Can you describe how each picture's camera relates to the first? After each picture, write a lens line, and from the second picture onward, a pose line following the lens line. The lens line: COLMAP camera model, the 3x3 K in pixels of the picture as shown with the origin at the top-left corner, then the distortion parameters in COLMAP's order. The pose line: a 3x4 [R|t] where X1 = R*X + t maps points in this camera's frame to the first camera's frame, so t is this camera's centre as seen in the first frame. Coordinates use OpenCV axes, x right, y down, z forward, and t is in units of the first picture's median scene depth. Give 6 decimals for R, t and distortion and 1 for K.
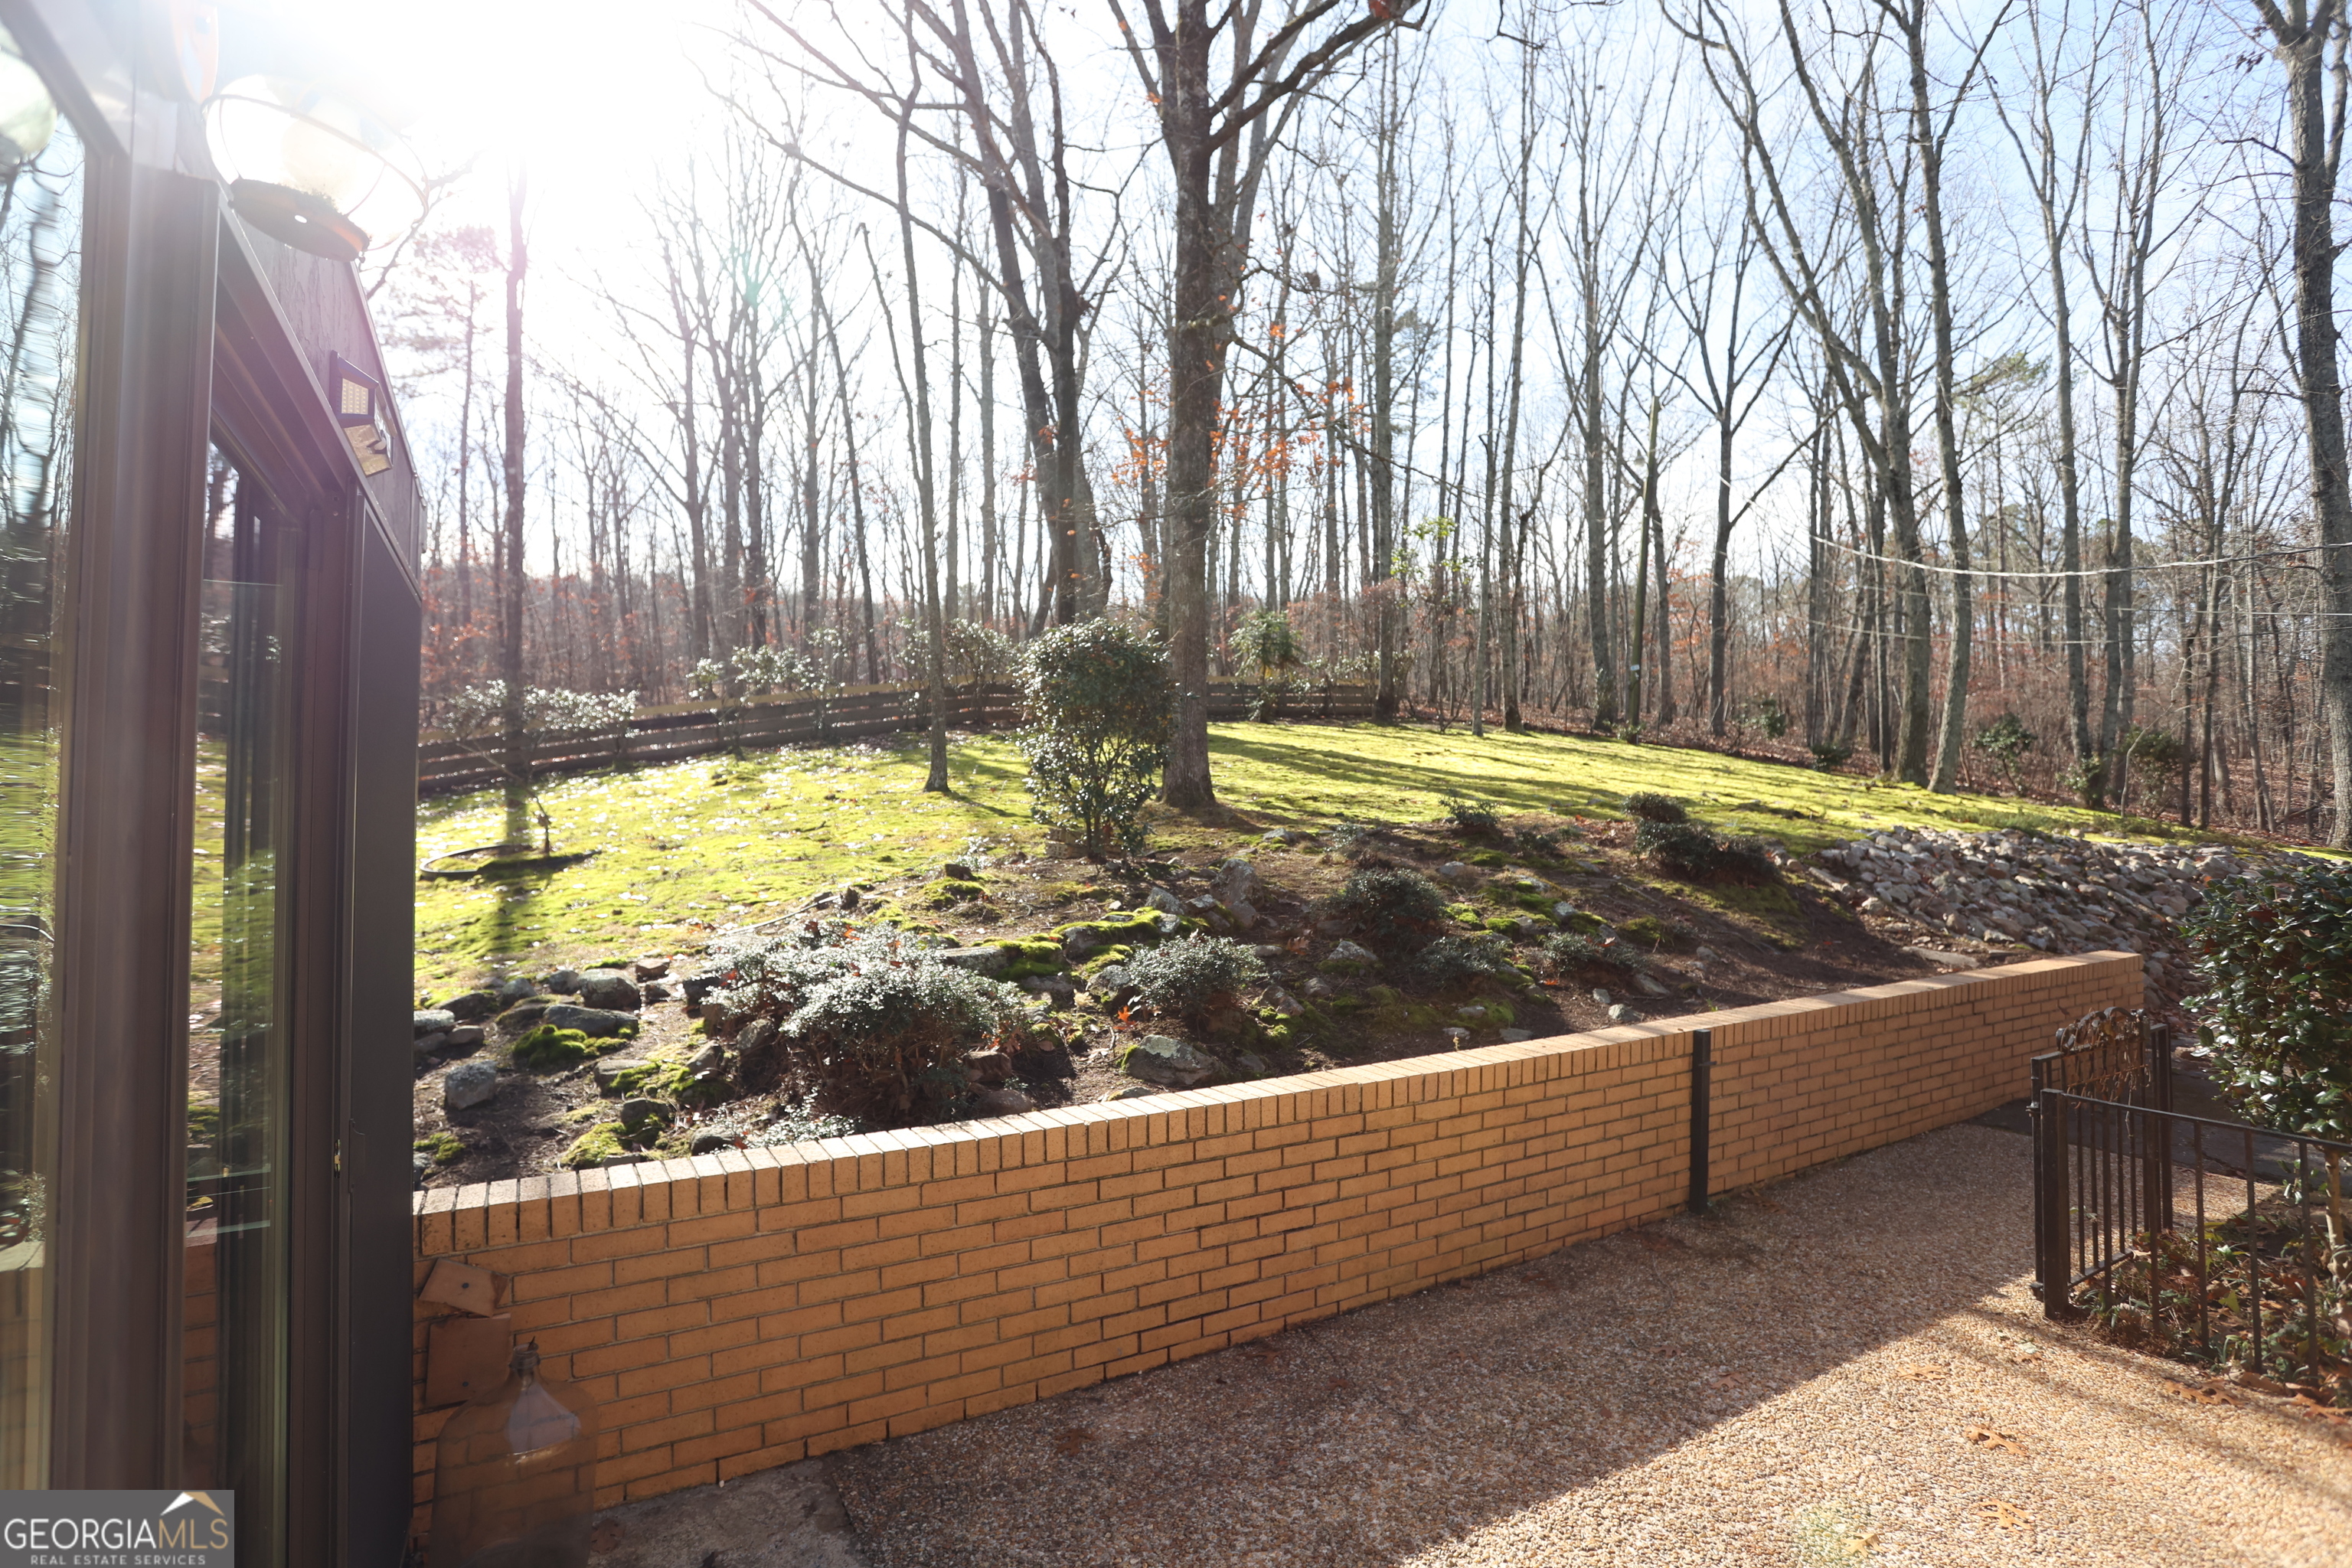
lens RADIAL K [[1130.5, 0, 1170.4], [0, 1130.5, 780.8], [0, 0, 1]] dist [-0.071911, 0.029448]
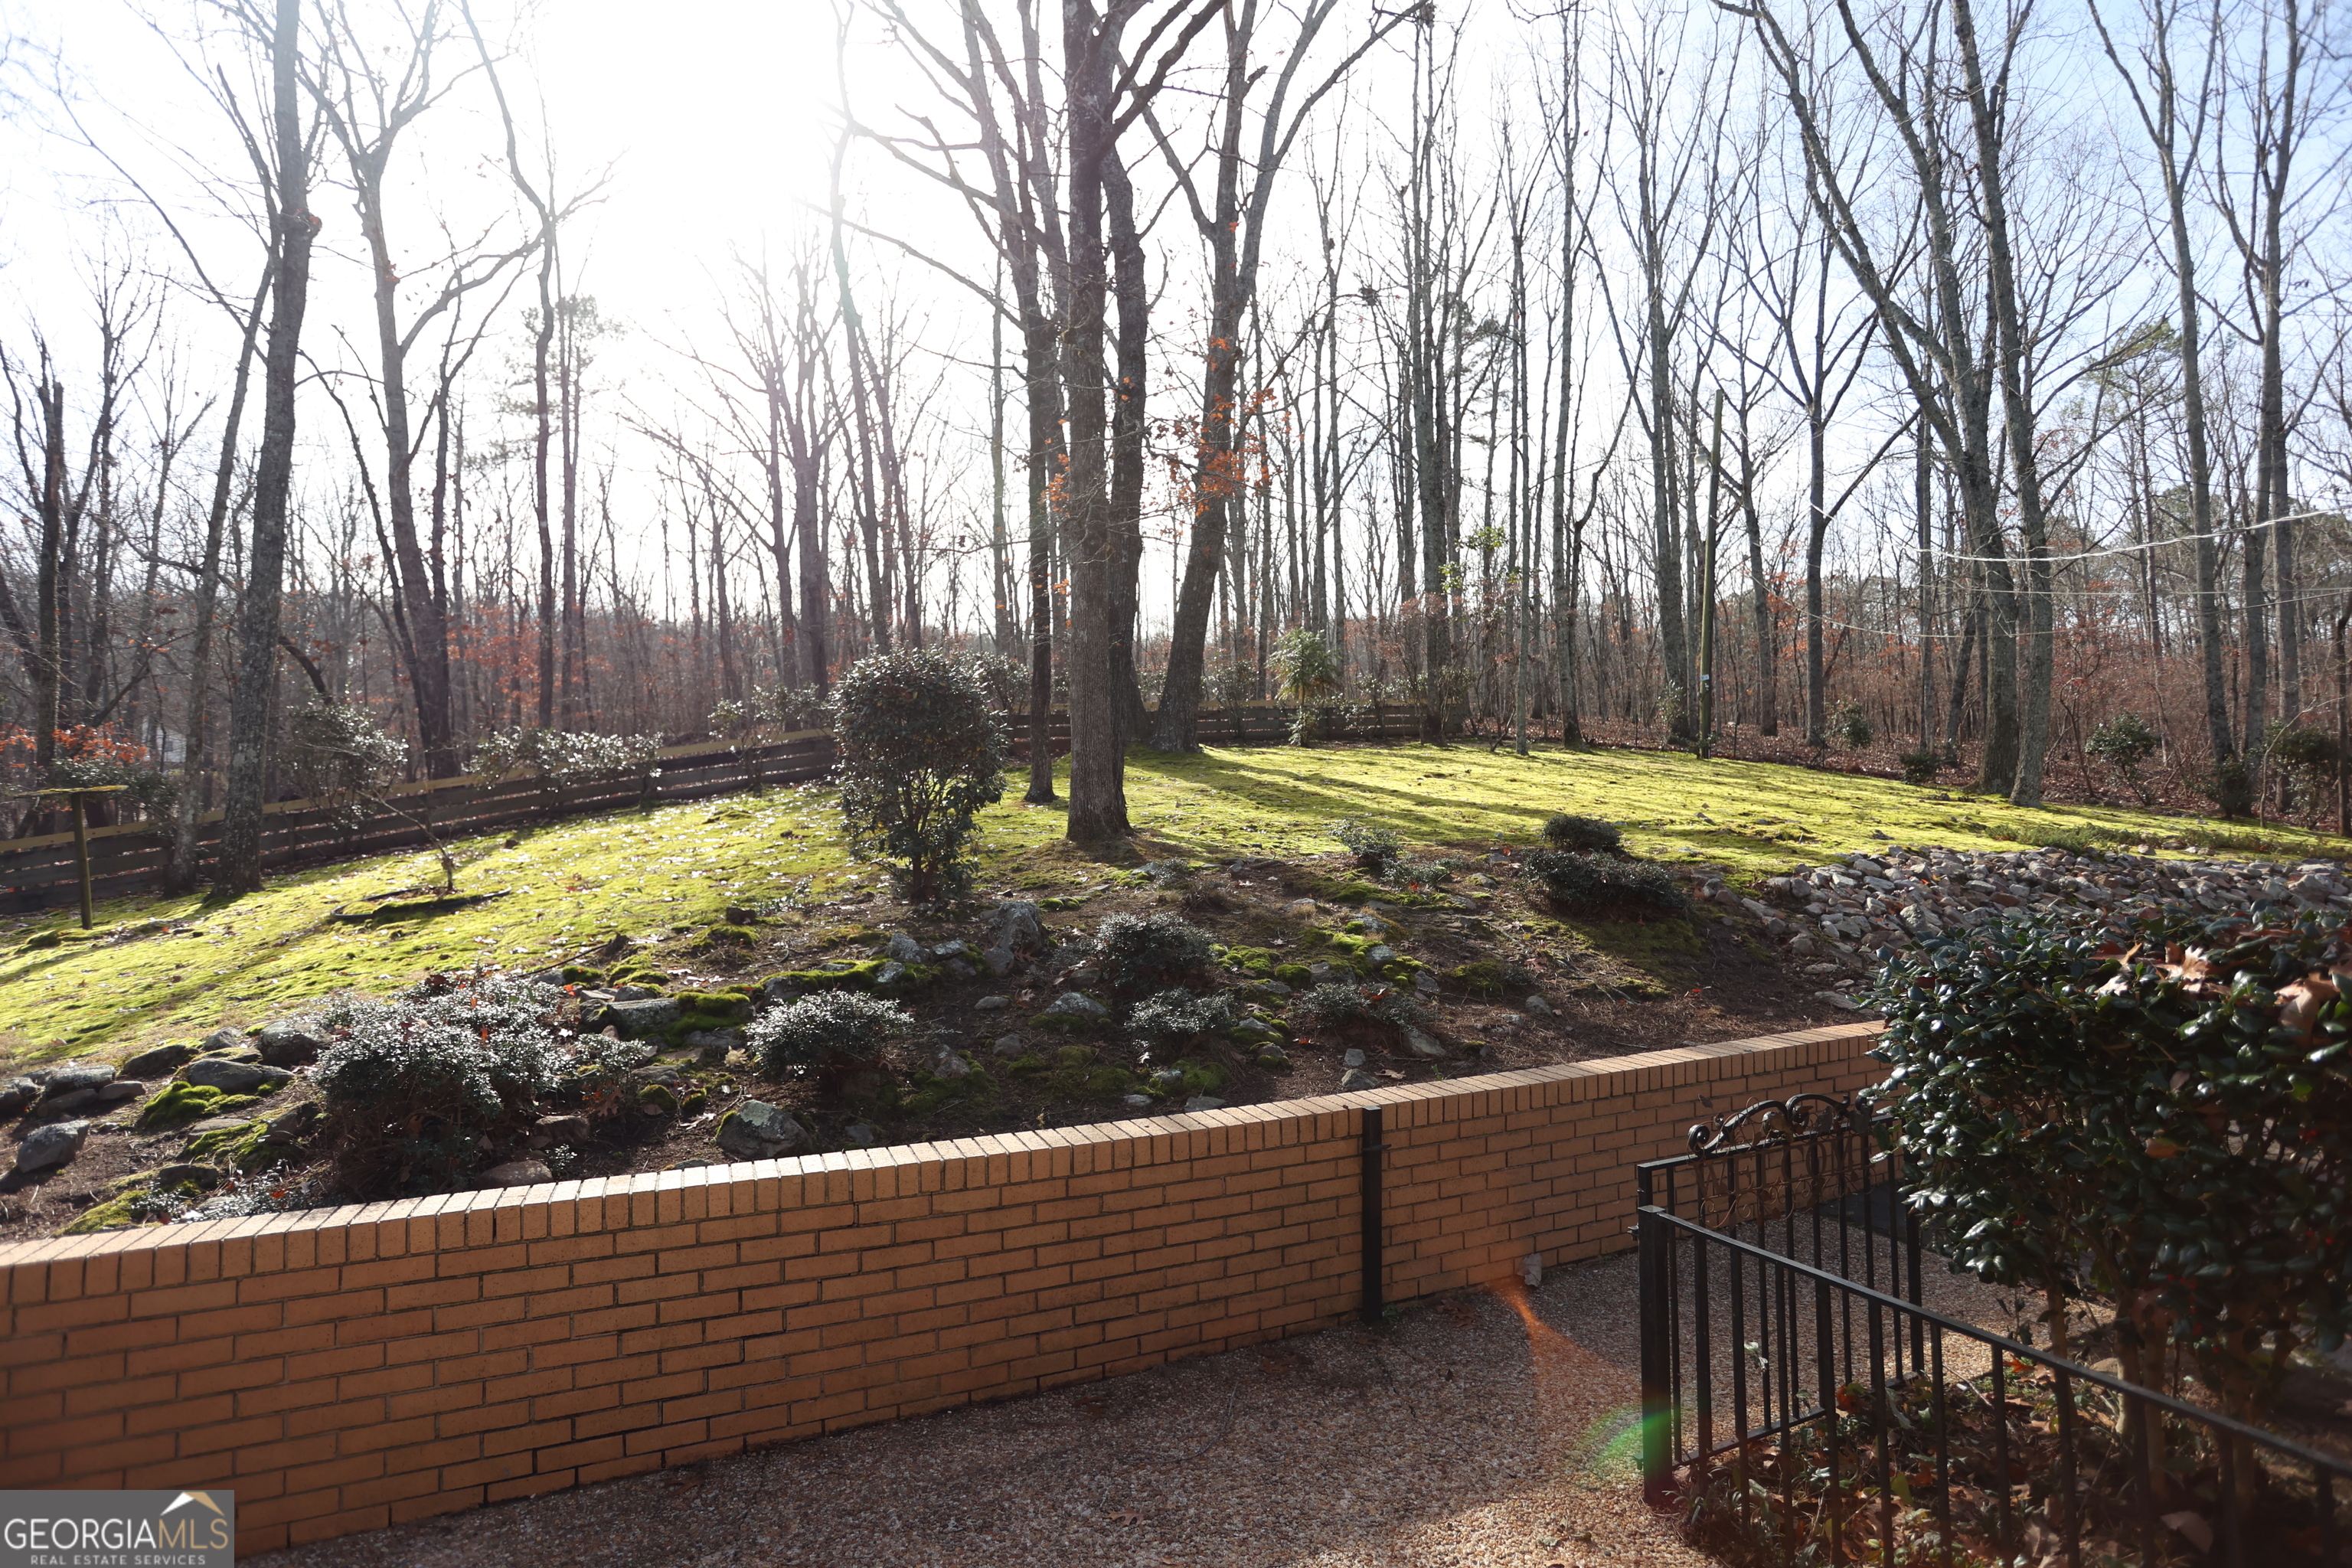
lens RADIAL K [[1126.3, 0, 1203.4], [0, 1126.3, 787.0], [0, 0, 1]] dist [-0.080892, 0.038576]
pose [[0.994109, -0.021378, -0.106252, 0.169005], [0.019621, 0.999654, -0.017546, -0.002443], [0.106590, 0.015358, 0.994184, 0.052178]]
